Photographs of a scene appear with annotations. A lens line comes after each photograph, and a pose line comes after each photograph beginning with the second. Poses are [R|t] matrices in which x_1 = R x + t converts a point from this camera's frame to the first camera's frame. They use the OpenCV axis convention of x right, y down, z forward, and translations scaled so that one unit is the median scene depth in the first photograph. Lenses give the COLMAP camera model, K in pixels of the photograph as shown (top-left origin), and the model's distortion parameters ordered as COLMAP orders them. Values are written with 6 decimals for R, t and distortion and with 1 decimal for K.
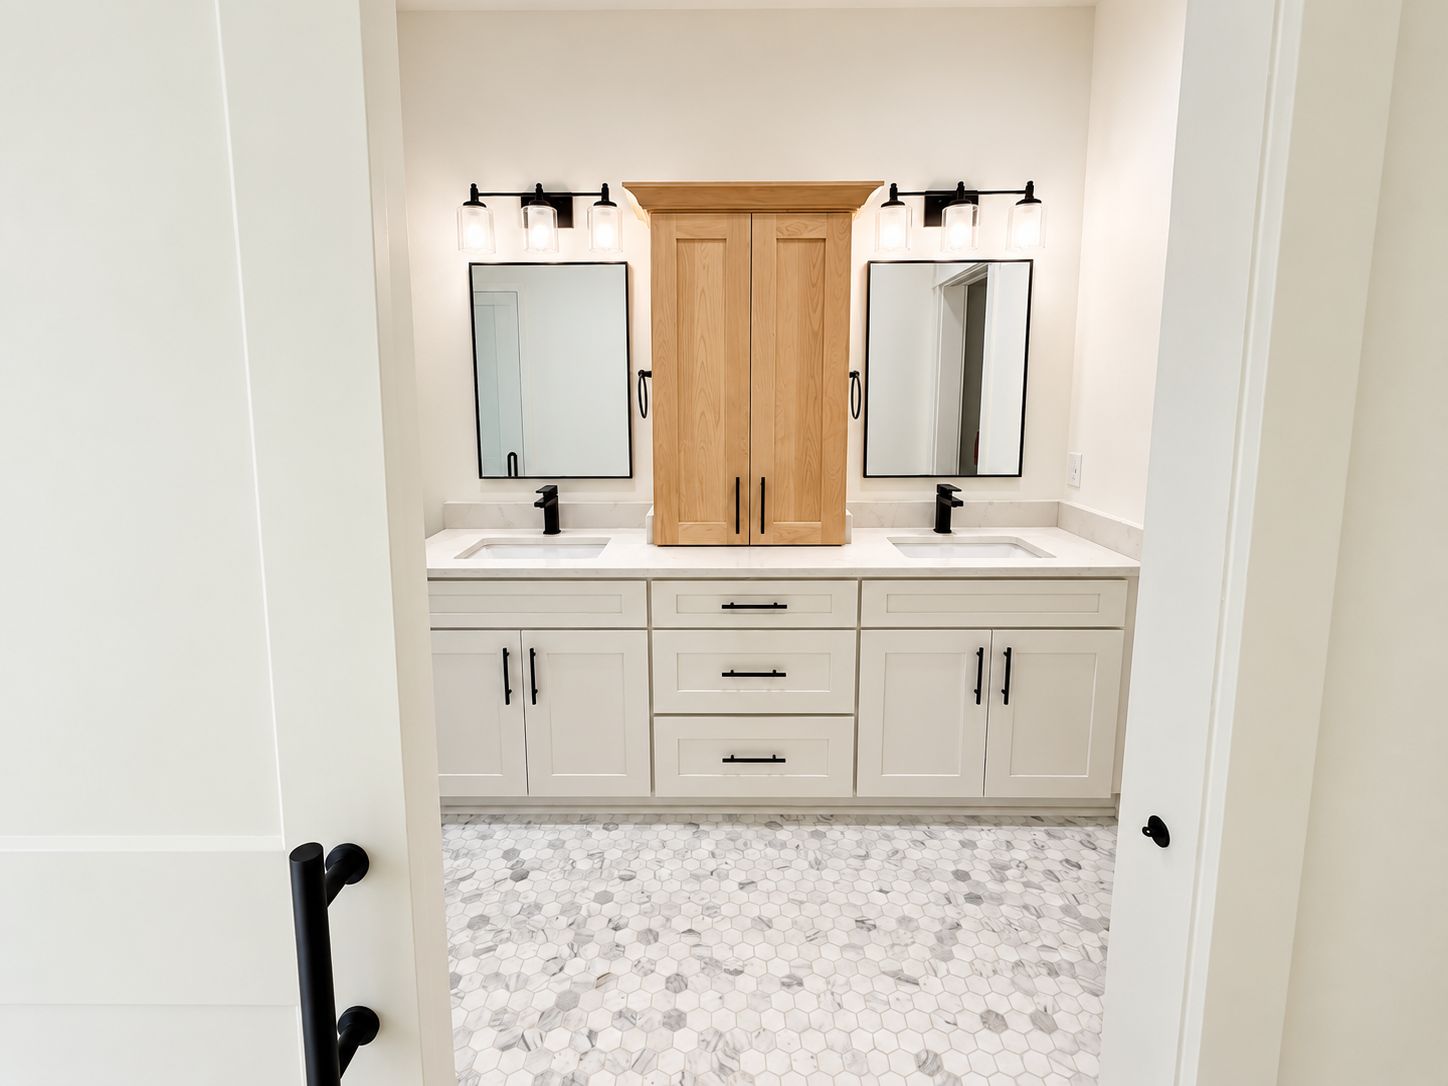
lens RADIAL K [[631.1, 0, 724.0], [0, 631.1, 543.0], [0, 0, 1]] dist [0.011686, -0.004724]
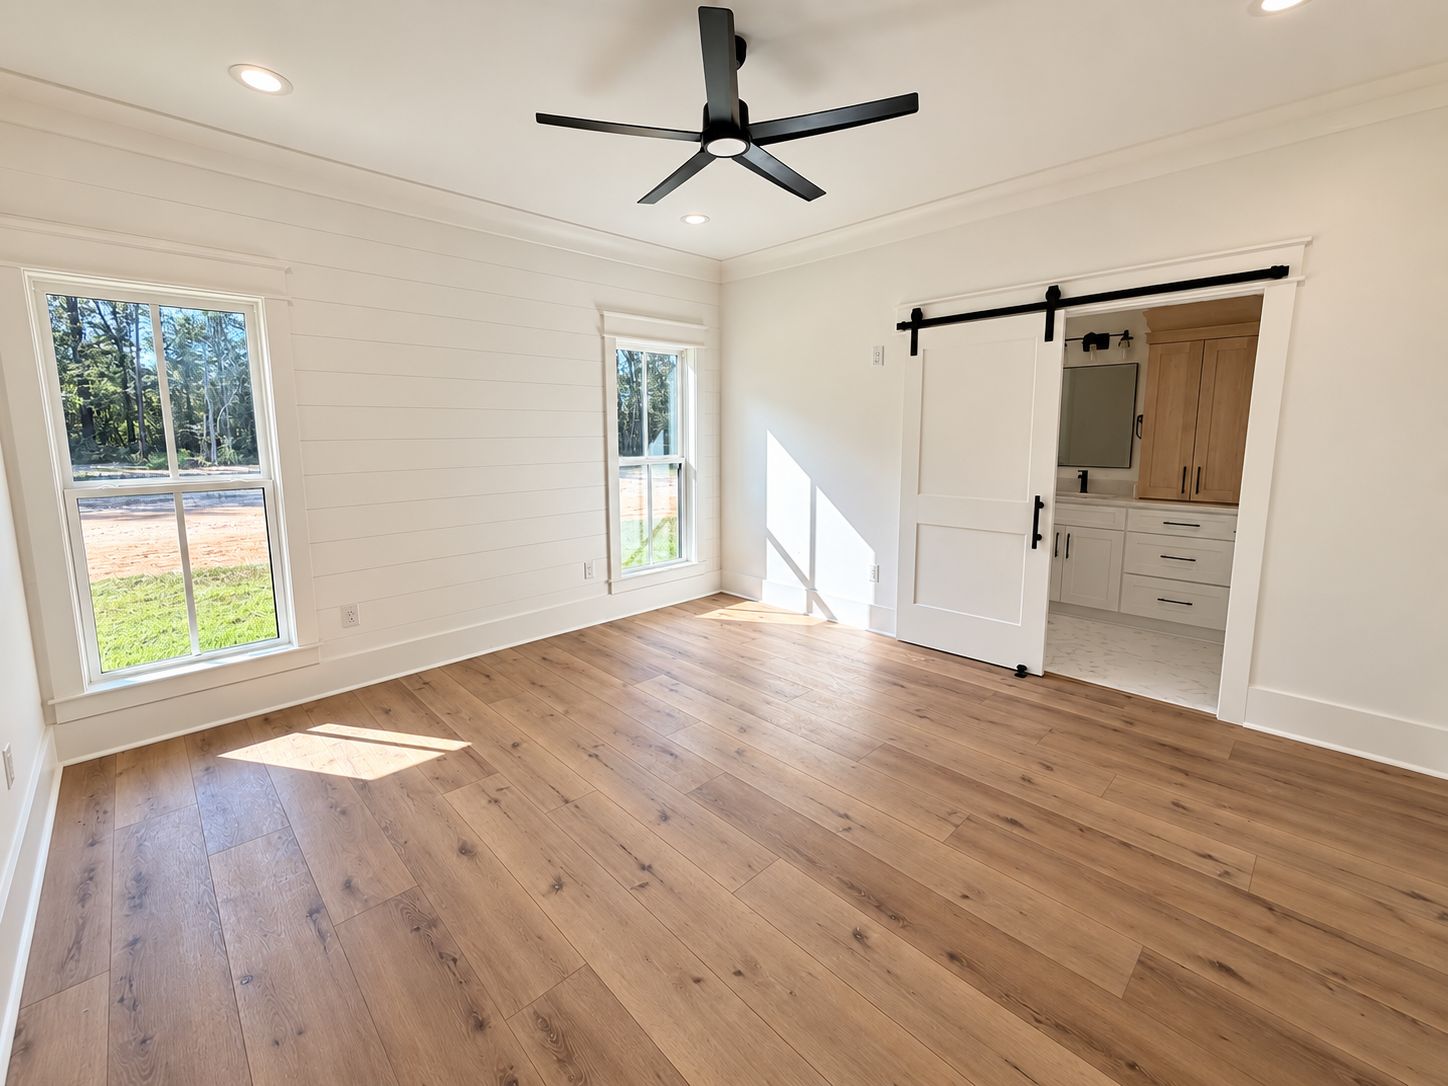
lens RADIAL K [[631.1, 0, 724.0], [0, 631.1, 543.0], [0, 0, 1]] dist [0.011686, -0.004724]
pose [[0.697327, 0.091790, -0.710851, 0.459665], [-0.058477, 0.995746, 0.071213, 0.080302], [0.714363, -0.008091, 0.699728, -1.497922]]
